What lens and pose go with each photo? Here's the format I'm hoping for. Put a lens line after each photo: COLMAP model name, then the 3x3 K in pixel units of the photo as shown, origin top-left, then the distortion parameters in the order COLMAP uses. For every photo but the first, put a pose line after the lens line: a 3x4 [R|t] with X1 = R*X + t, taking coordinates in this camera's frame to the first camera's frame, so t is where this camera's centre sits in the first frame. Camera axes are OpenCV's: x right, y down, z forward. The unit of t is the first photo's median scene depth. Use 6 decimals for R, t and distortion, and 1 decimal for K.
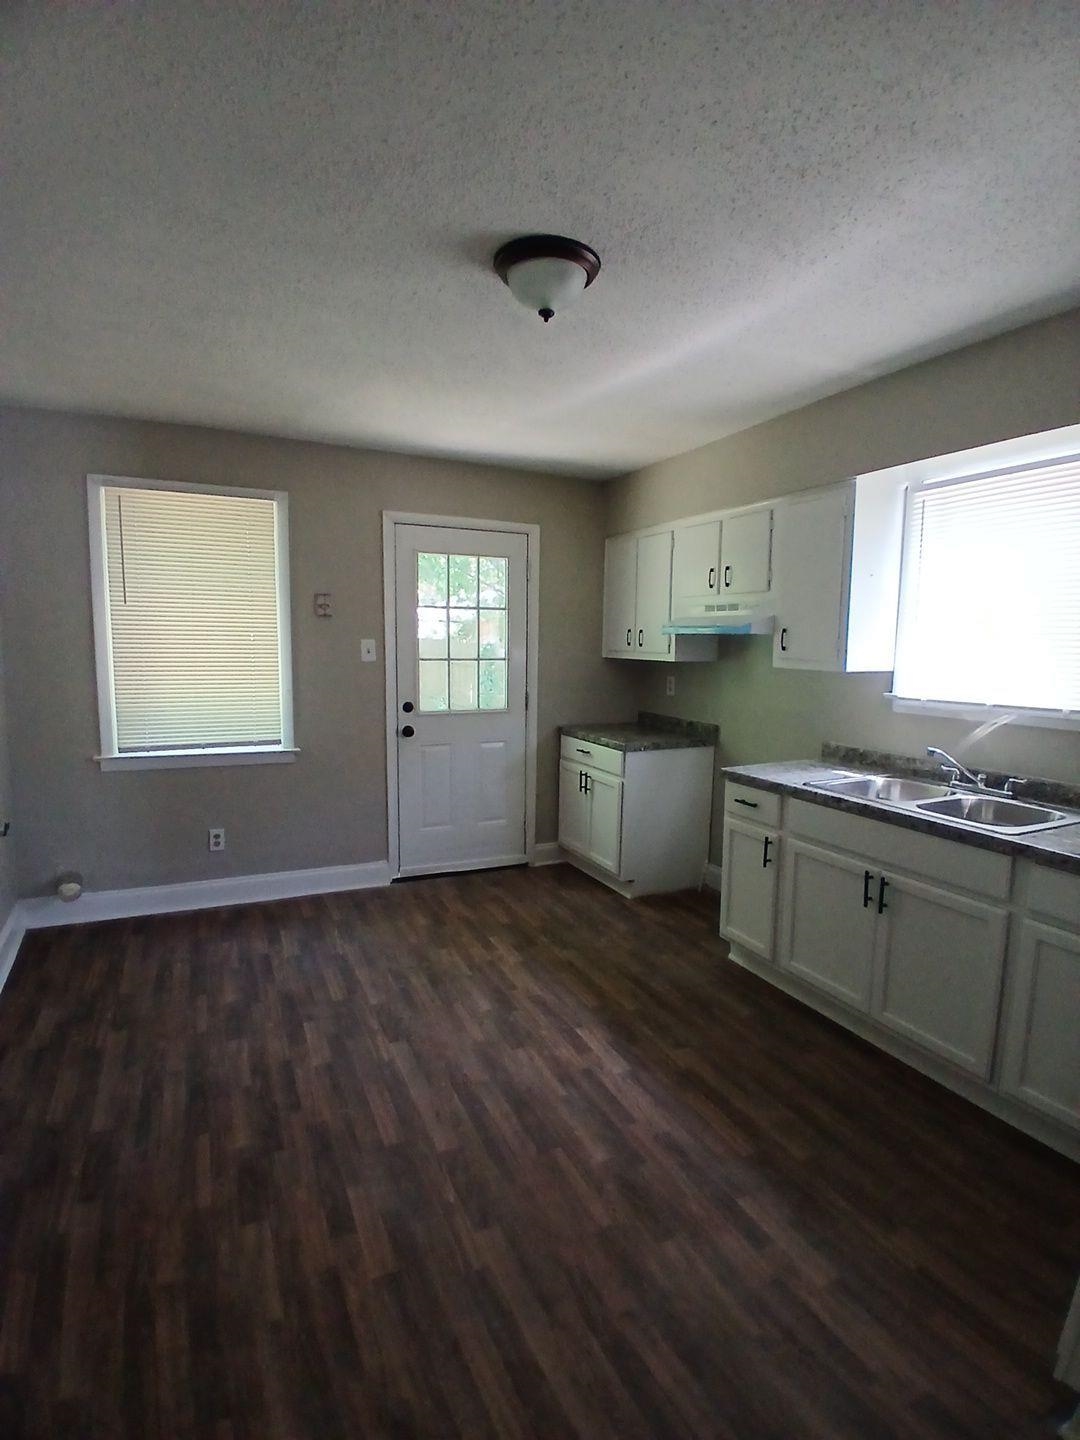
lens RADIAL K [[706.6, 0, 540.0], [0, 706.6, 720.0], [0, 0, 1]] dist [0.001257, -0.038569]
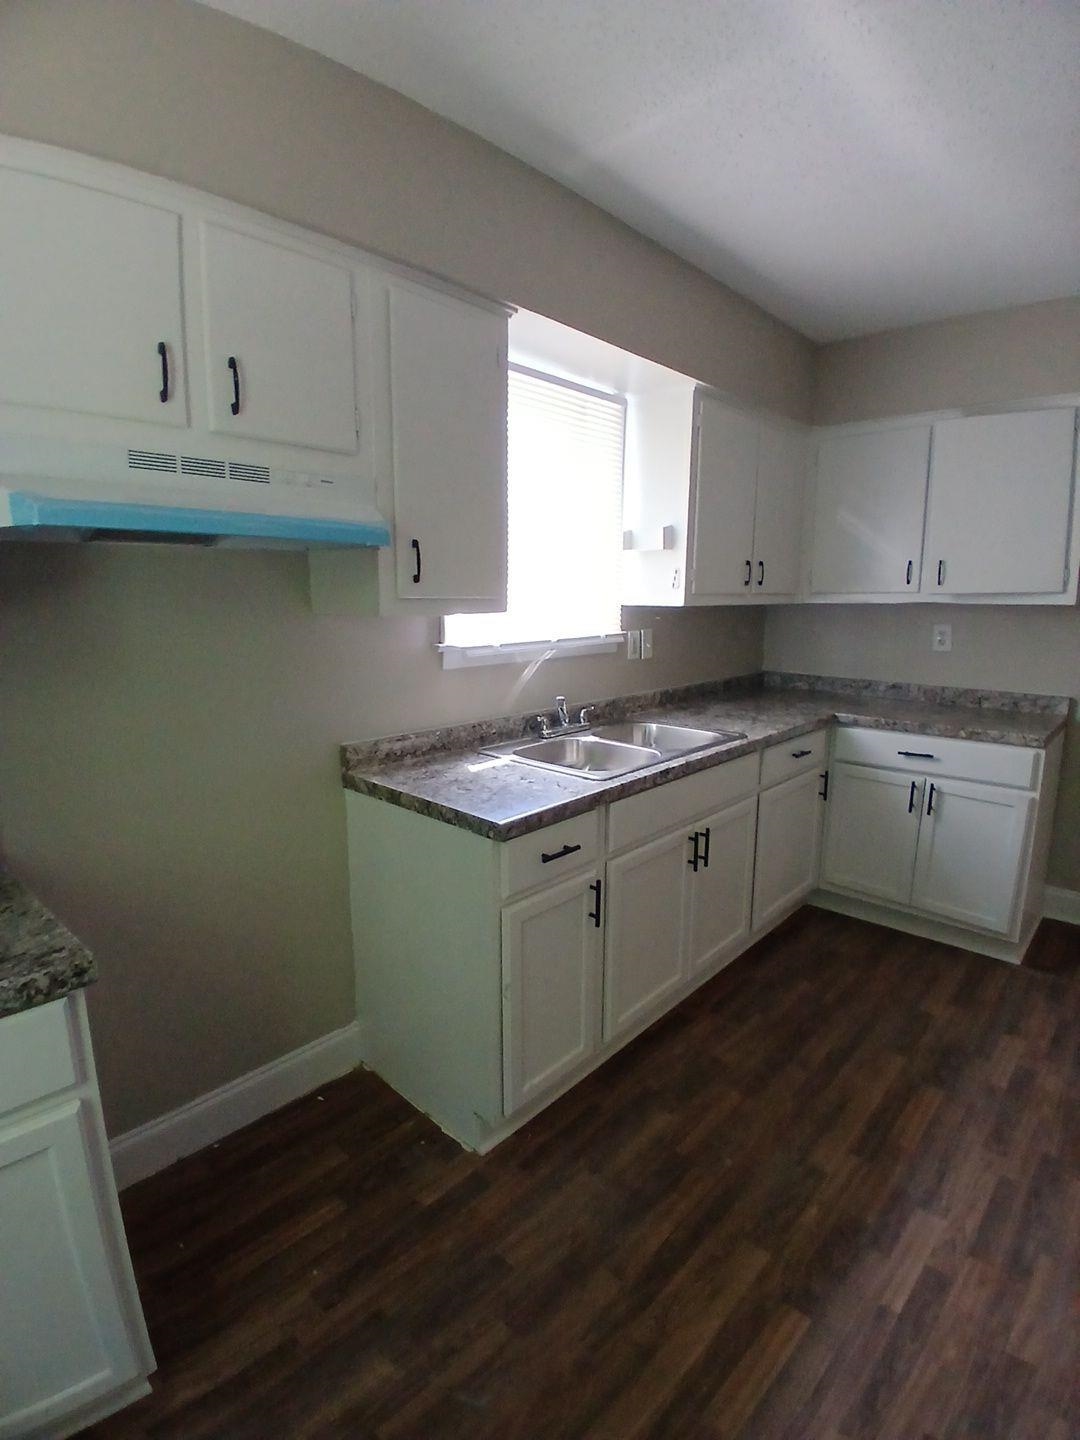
lens RADIAL K [[724.2, 0, 567.4], [0, 724.2, 720.2], [0, 0, 1]] dist [0.022571, -0.054471]
pose [[-0.399447, -0.176339, 0.899637, -0.255808], [0.091941, 0.968673, 0.230694, -0.141390], [-0.912134, 0.174864, -0.370720, 1.382640]]
